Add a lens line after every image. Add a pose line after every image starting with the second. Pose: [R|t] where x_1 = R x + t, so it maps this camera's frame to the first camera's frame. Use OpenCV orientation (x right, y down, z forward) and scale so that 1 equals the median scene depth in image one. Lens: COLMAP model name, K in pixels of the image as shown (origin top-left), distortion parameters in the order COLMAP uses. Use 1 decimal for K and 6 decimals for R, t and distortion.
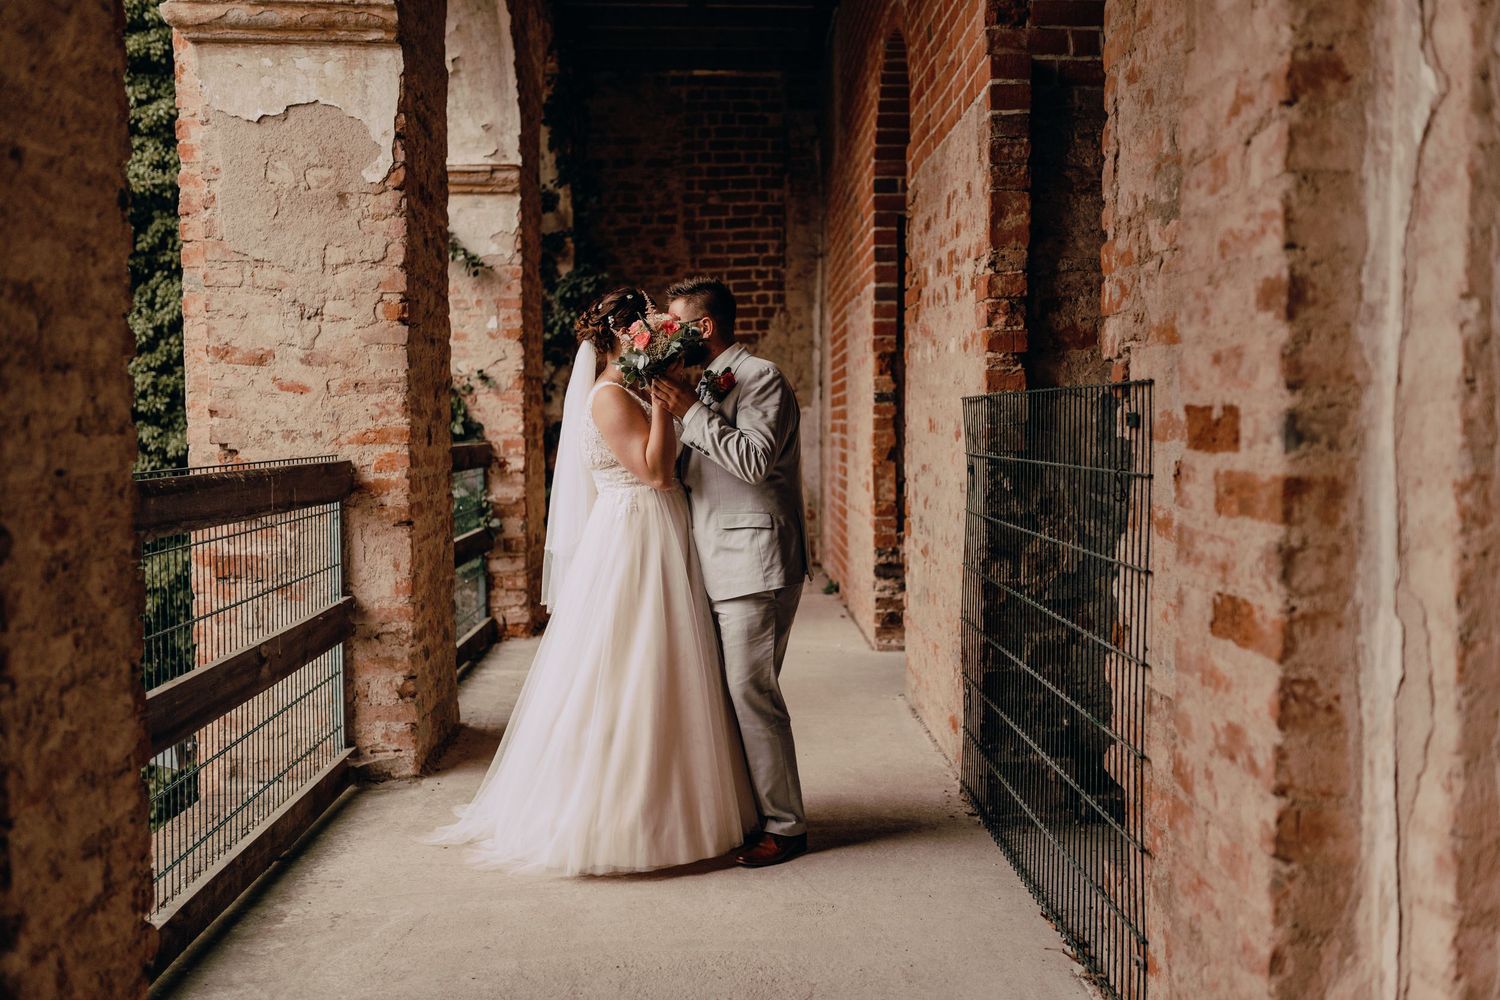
lens RADIAL K [[1644.6, 0, 759.9], [0, 1644.6, 503.0], [0, 0, 1]] dist [-0.018253, 0.000000]
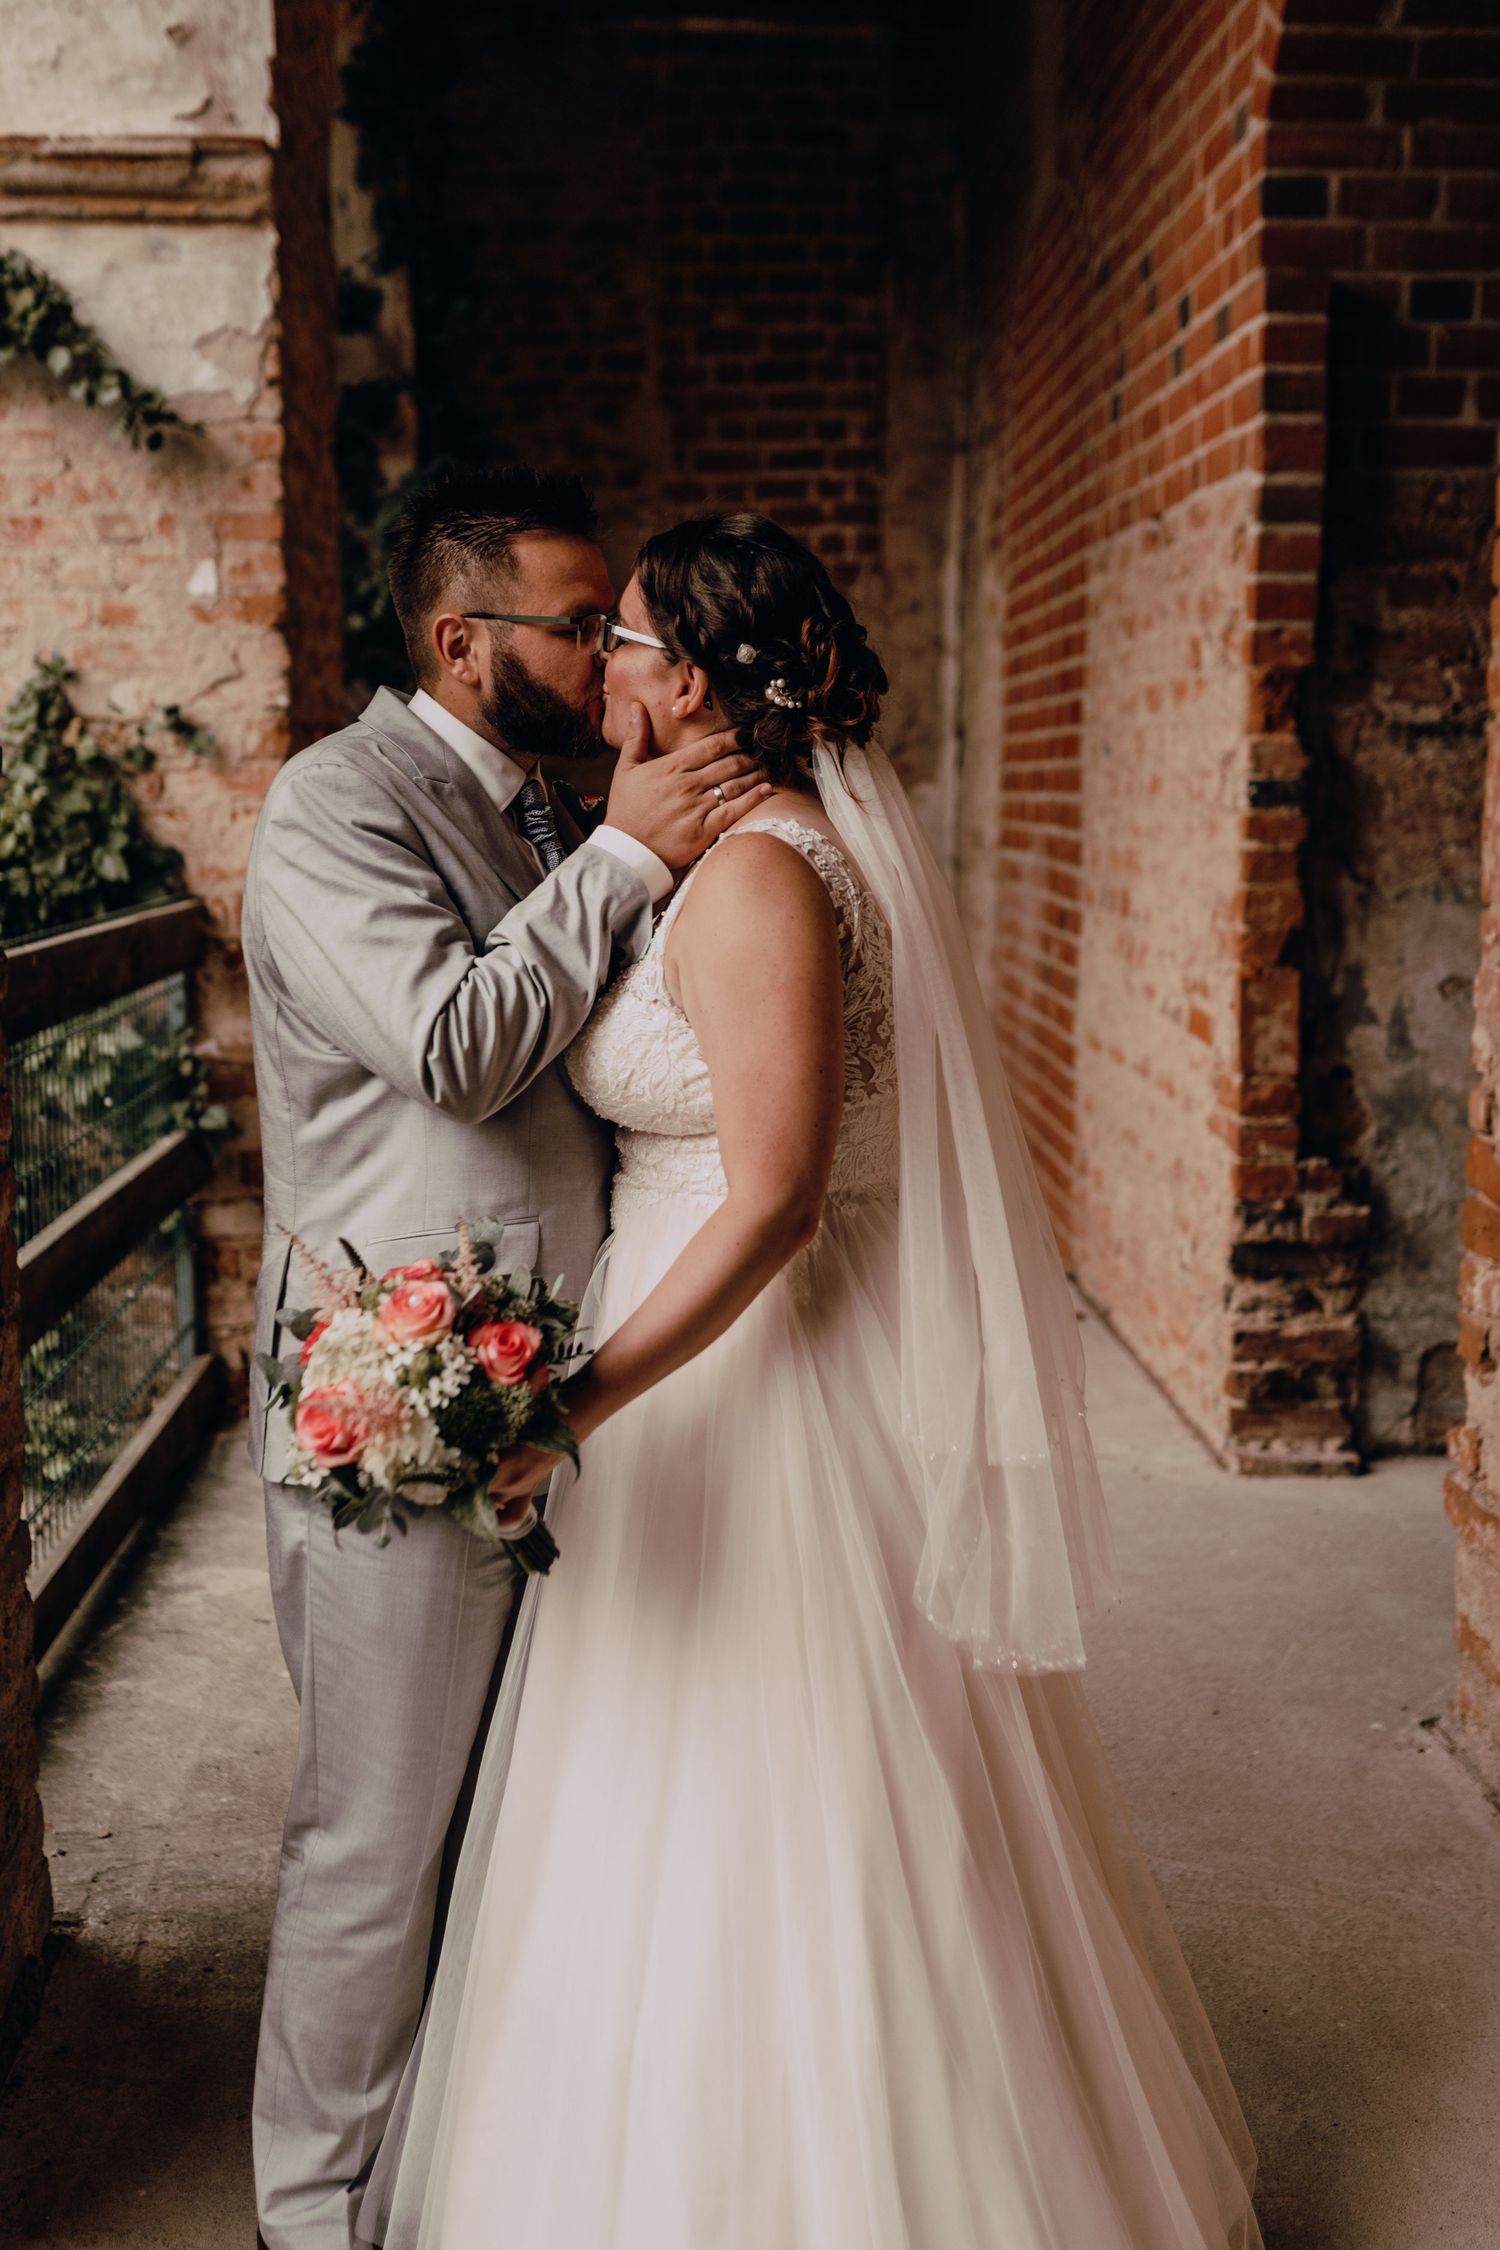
lens RADIAL K [[2466.9, 0, 726.2], [0, 2466.9, 1123.3], [0, 0, 1]] dist [-0.018253, 0.000000]
pose [[0.999871, 0.005255, 0.015185, -0.051854], [-0.006660, 0.995546, 0.094042, -0.039943], [-0.014624, -0.094131, 0.995452, 0.429655]]
